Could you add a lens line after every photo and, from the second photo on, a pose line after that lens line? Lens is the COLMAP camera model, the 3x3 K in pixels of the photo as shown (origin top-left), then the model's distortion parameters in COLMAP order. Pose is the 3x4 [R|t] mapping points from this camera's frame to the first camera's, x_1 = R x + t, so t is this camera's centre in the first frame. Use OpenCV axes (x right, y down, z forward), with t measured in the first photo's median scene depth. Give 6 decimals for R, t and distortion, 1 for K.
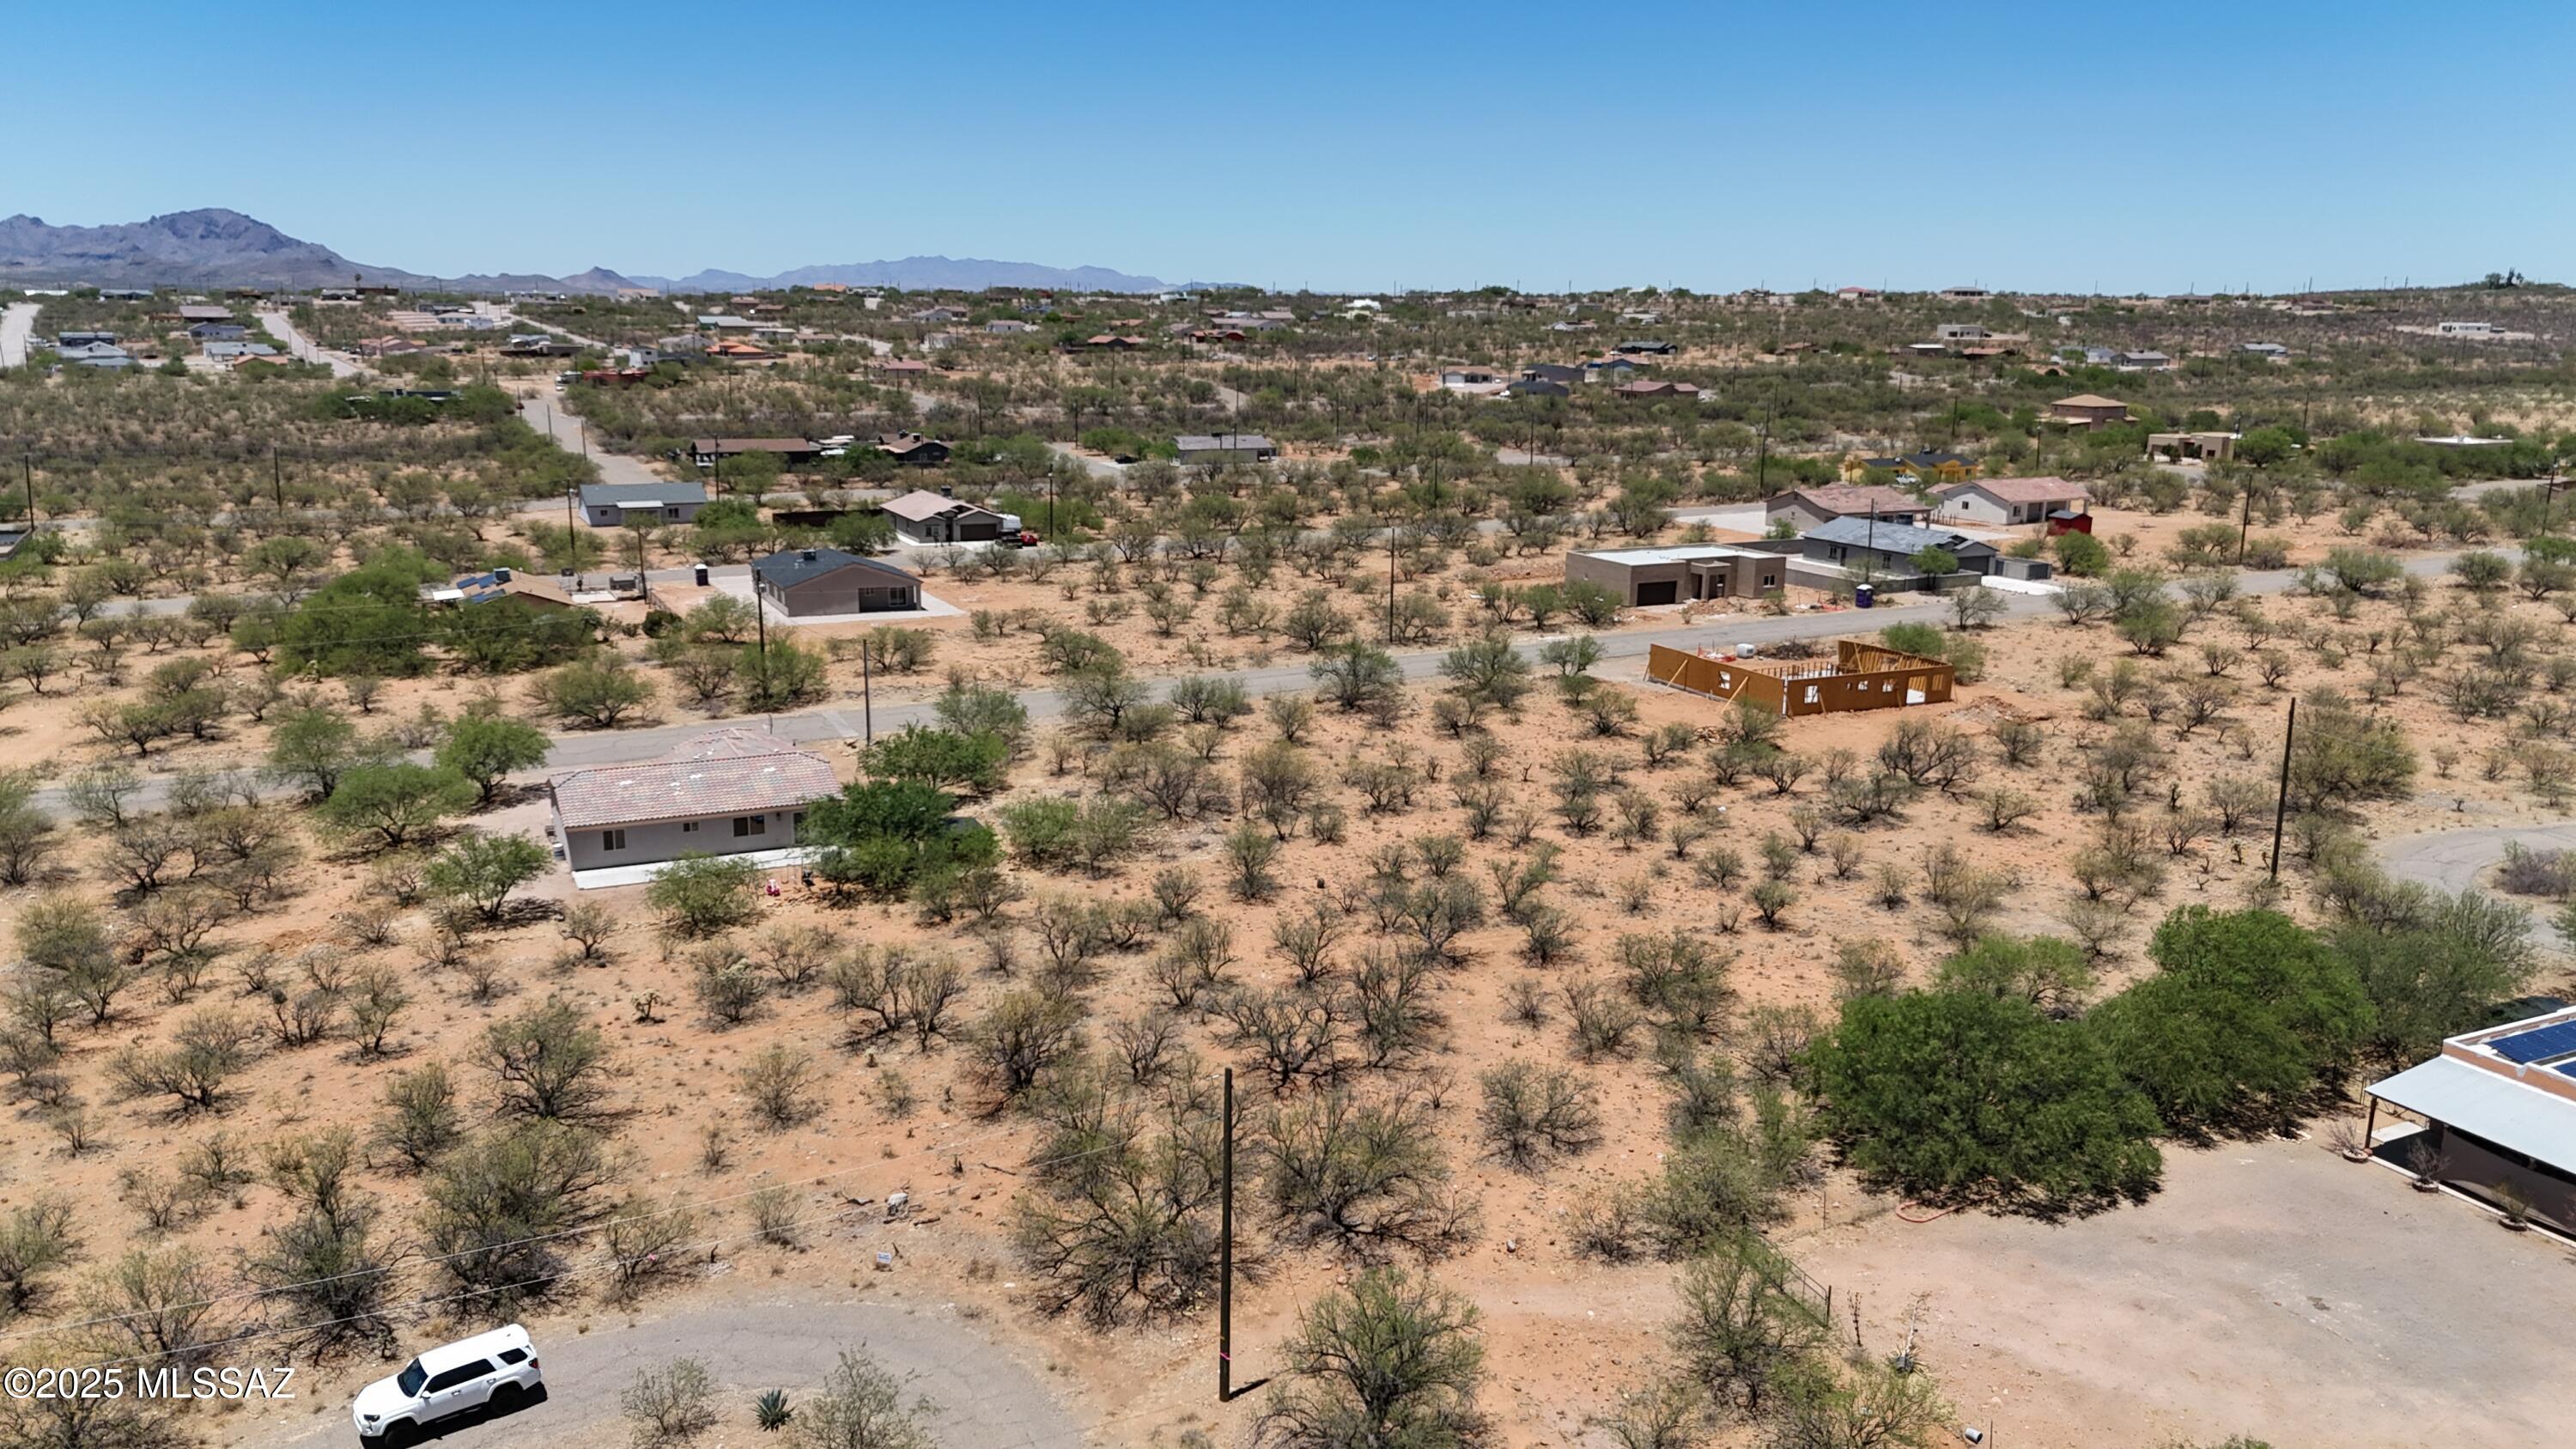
lens RADIAL K [[1895.9, 0, 1288.0], [0, 1895.9, 724.5], [0, 0, 1]] dist [0.069576, -0.072011]
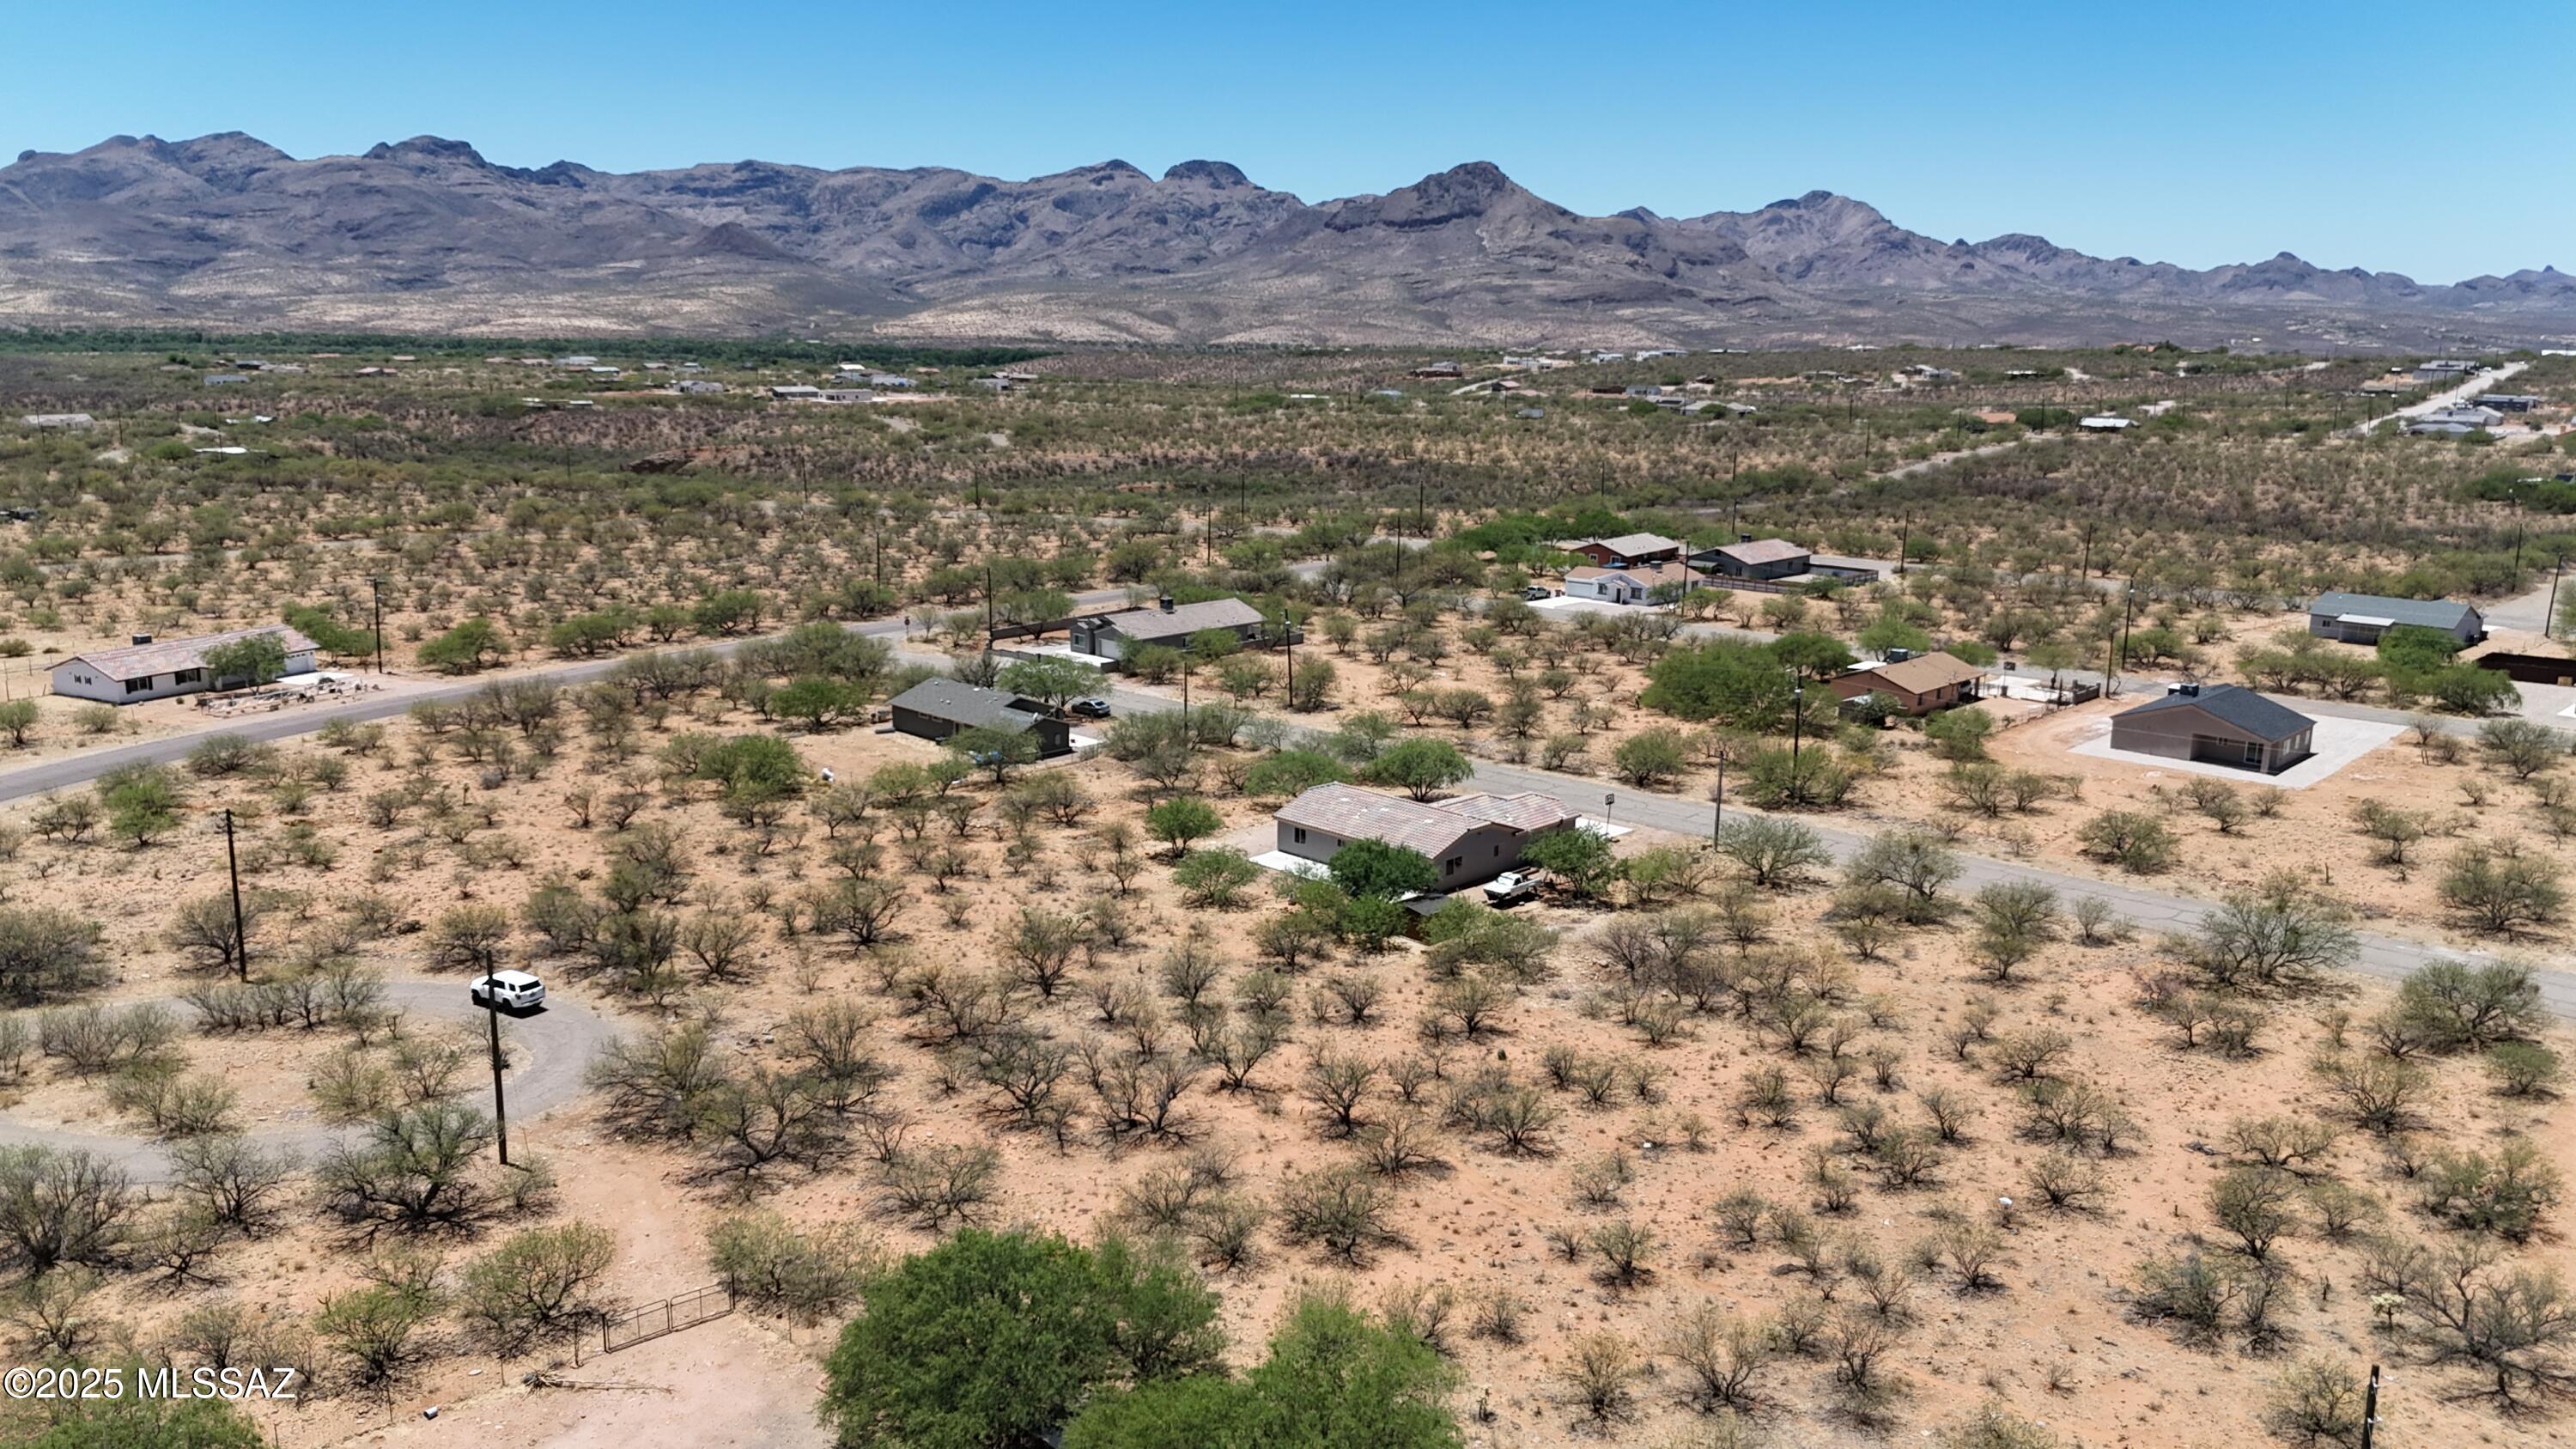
lens RADIAL K [[1895.9, 0, 1288.0], [0, 1895.9, 724.5], [0, 0, 1]] dist [0.069576, -0.072011]
pose [[0.336407, 0.191701, -0.921998, 0.451501], [-0.211189, 0.969482, 0.124518, -0.094488], [0.917731, 0.152827, 0.366626, 0.277530]]
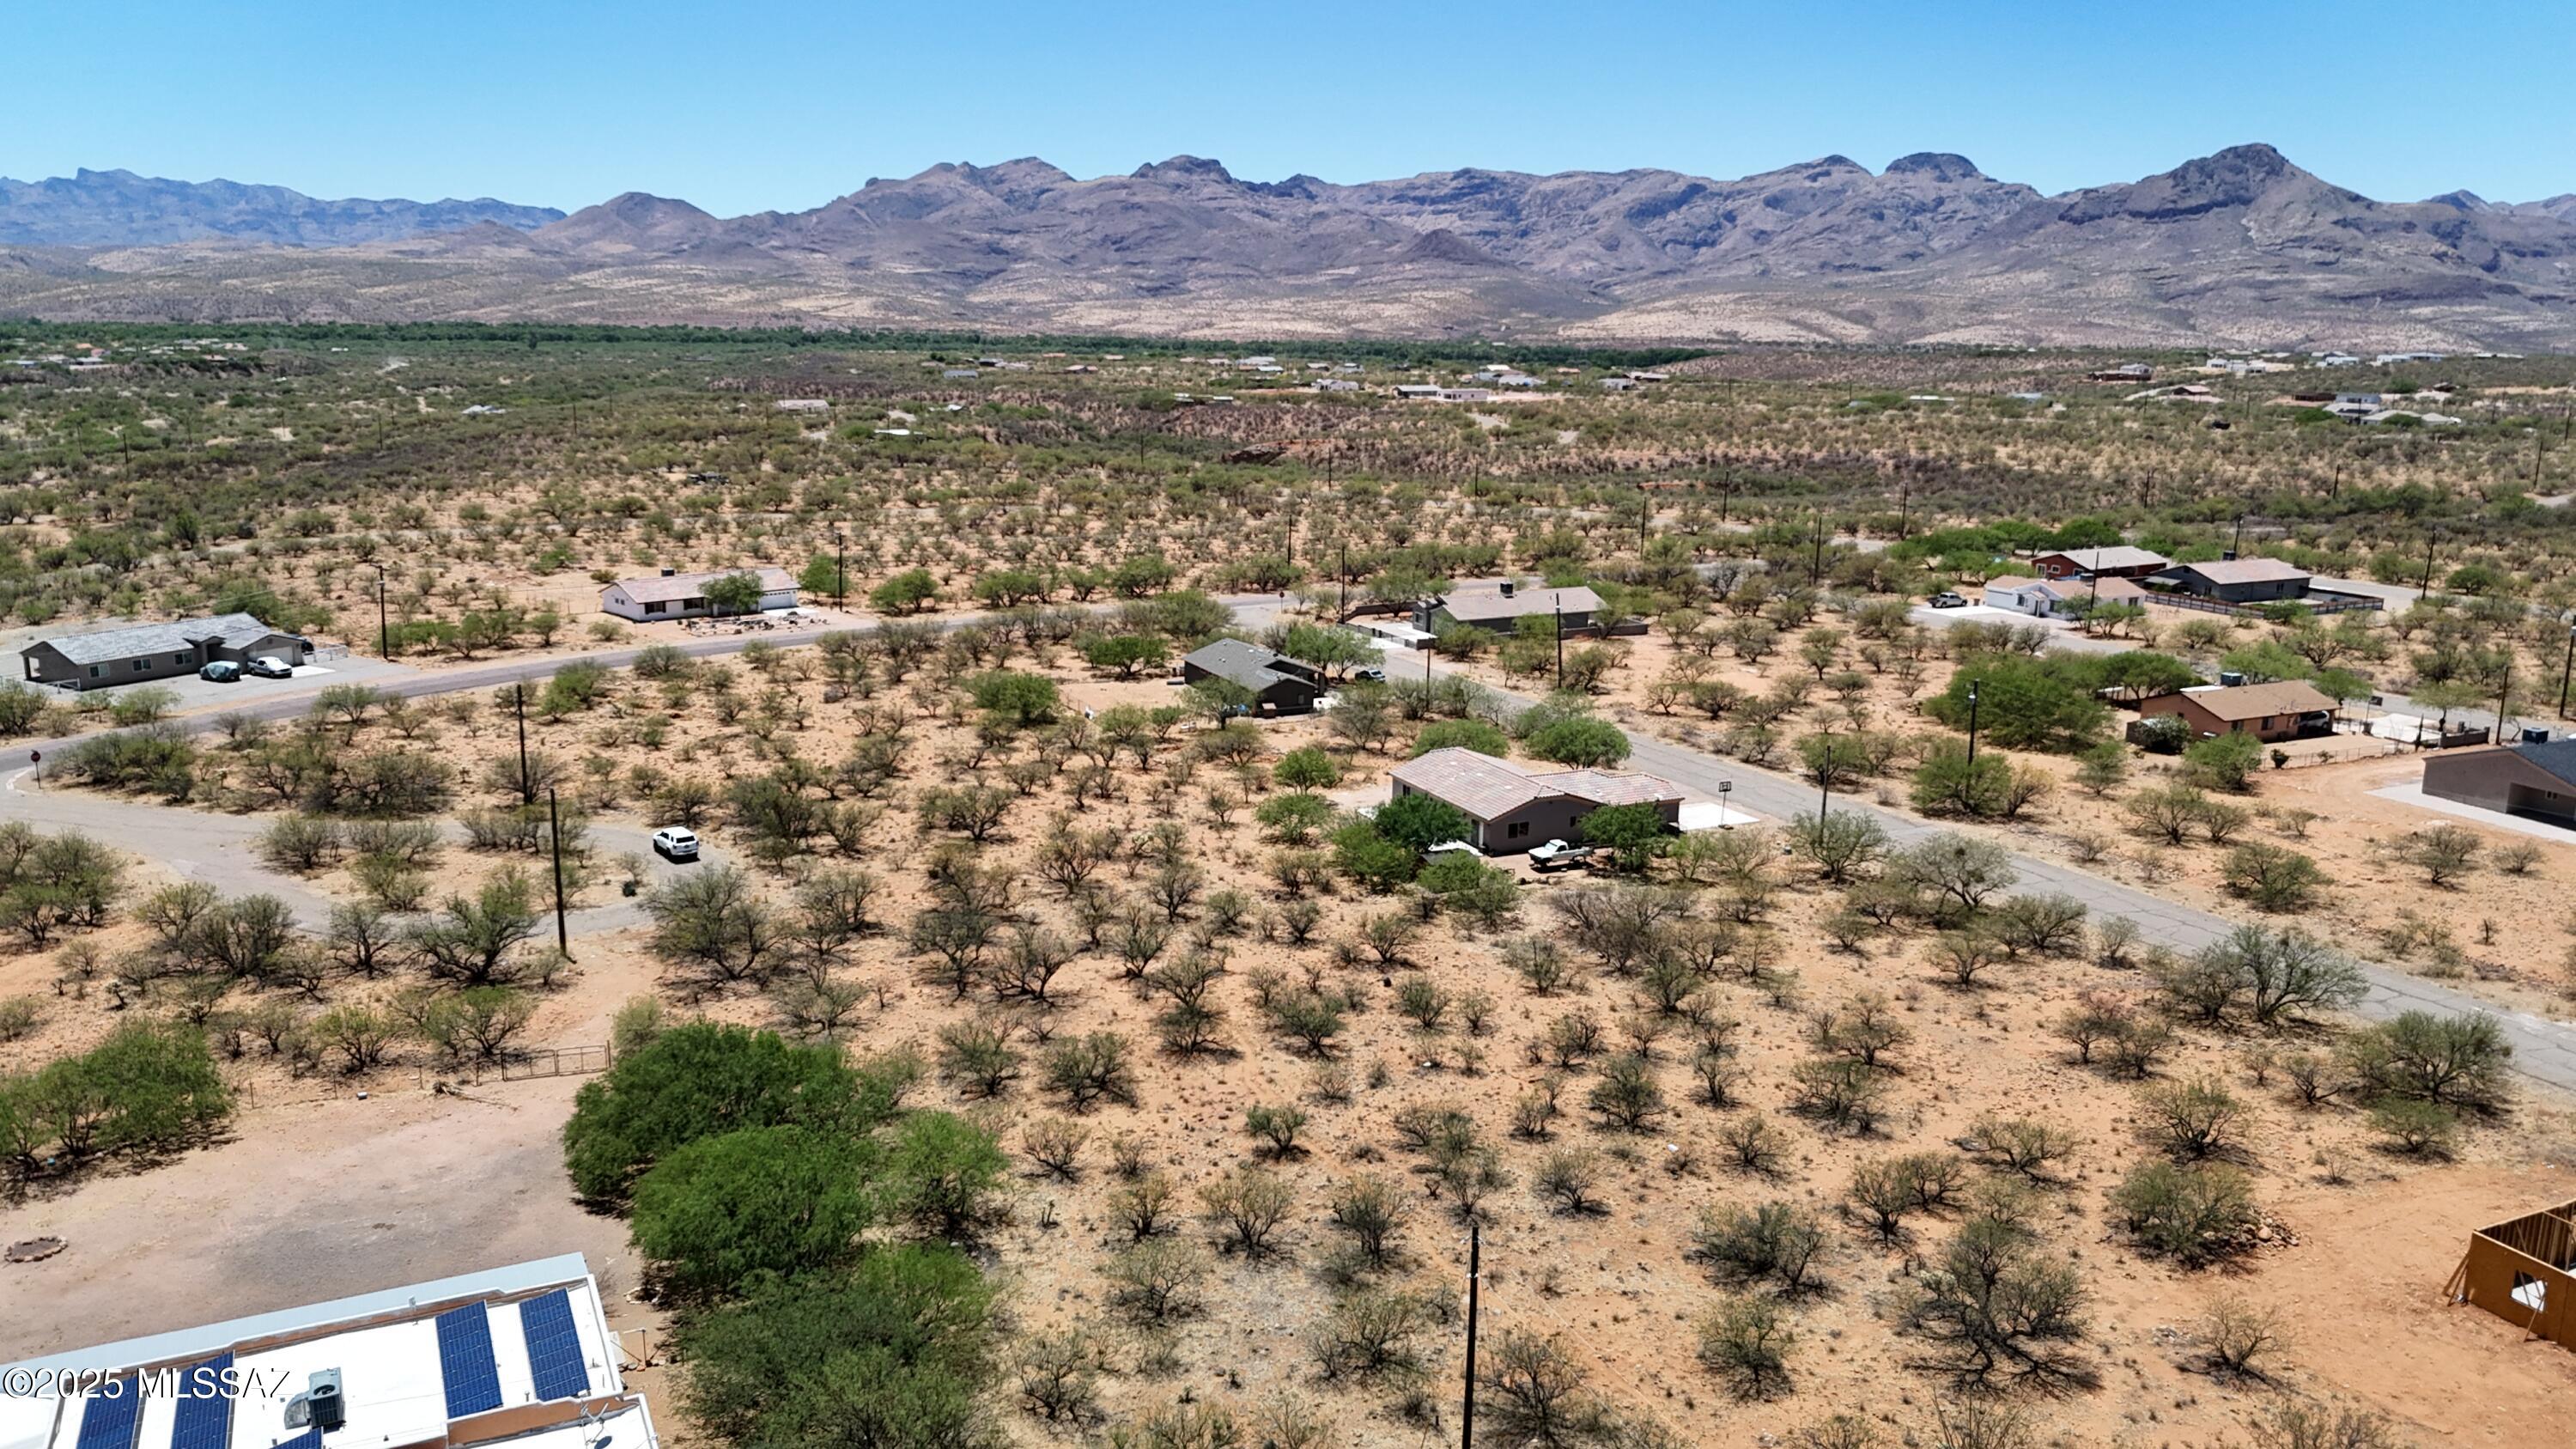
lens RADIAL K [[1887.3, 0, 1287.9], [0, 1887.3, 741.9], [0, 0, 1]] dist [0.085002, -0.104330]
pose [[-0.013201, 0.212567, -0.977057, 0.548160], [-0.228874, 0.950558, 0.209894, -0.135200], [0.973366, 0.226394, 0.036102, 0.469417]]
